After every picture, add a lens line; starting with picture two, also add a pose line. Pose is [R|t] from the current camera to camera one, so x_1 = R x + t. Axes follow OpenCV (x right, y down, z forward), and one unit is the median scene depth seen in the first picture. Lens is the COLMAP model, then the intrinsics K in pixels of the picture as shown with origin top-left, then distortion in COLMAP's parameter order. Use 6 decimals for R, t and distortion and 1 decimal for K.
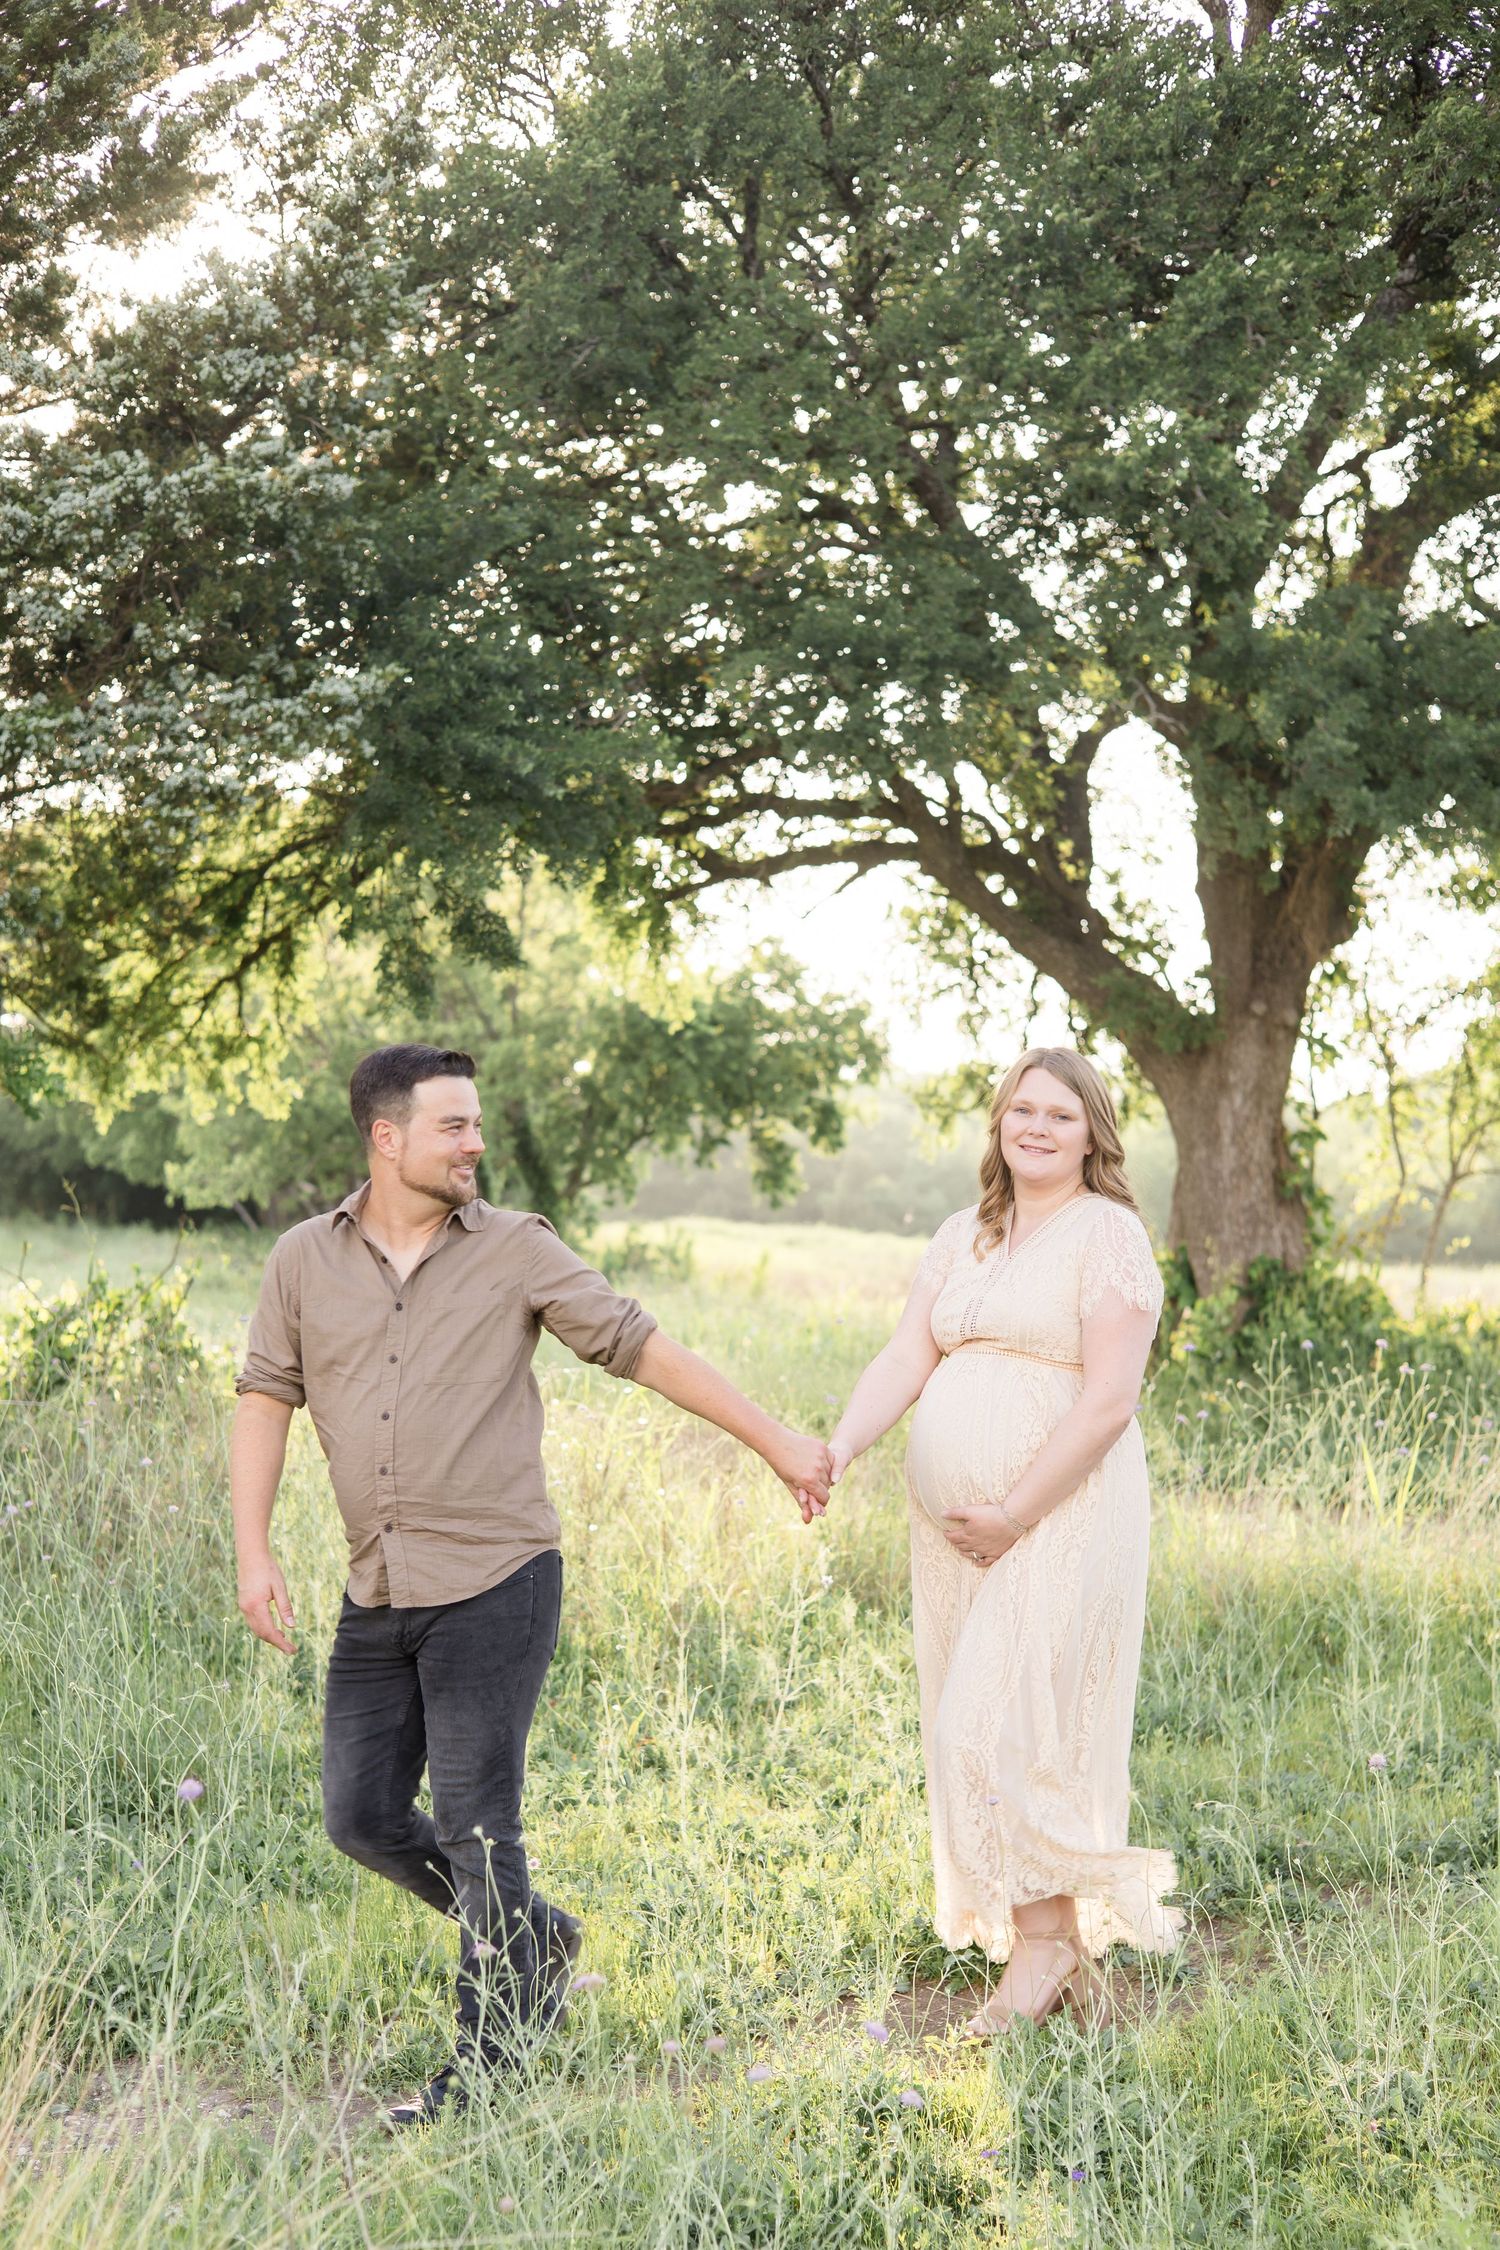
lens RADIAL K [[3845.3, 0, 830.3], [0, 3845.3, 1332.3], [0, 0, 1]] dist [-0.002029, 0.093306]
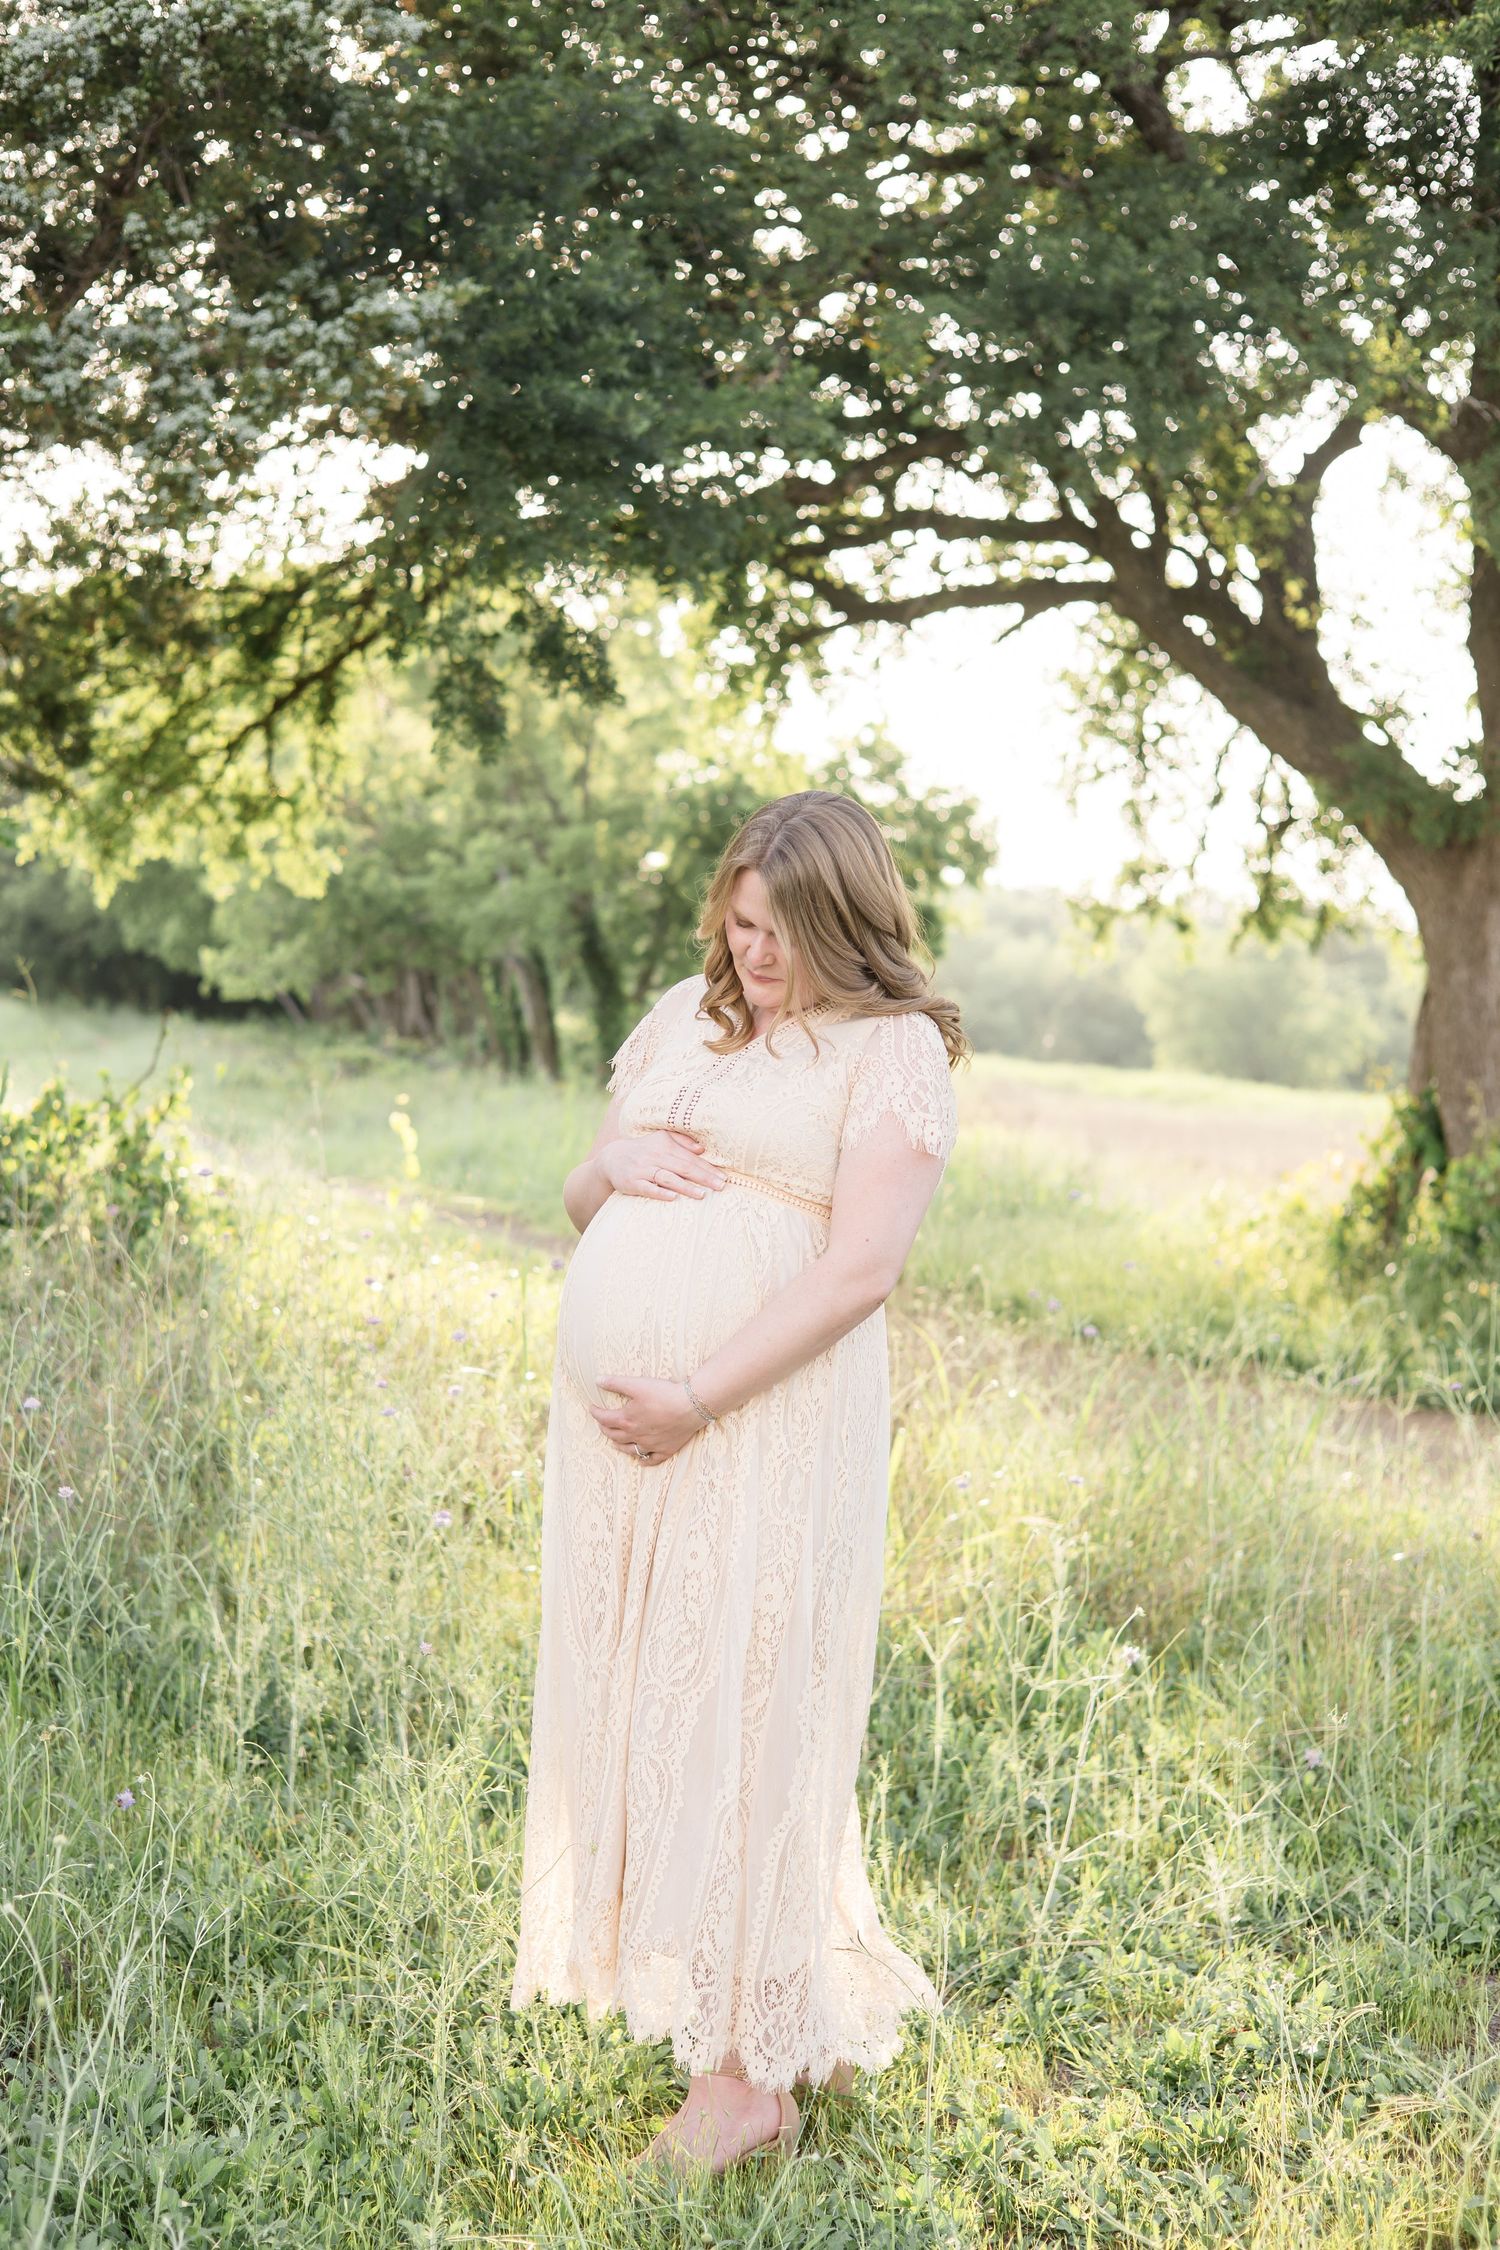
lens RADIAL K [[3770.5, 0, 739.5], [0, 3770.5, 1195.5], [0, 0, 1]] dist [-0.001650, -0.011891]
pose [[0.998712, 0.037449, -0.034246, -0.020577], [-0.036939, 0.999199, 0.015414, -0.006703], [0.034796, -0.014130, 0.999295, 0.188523]]
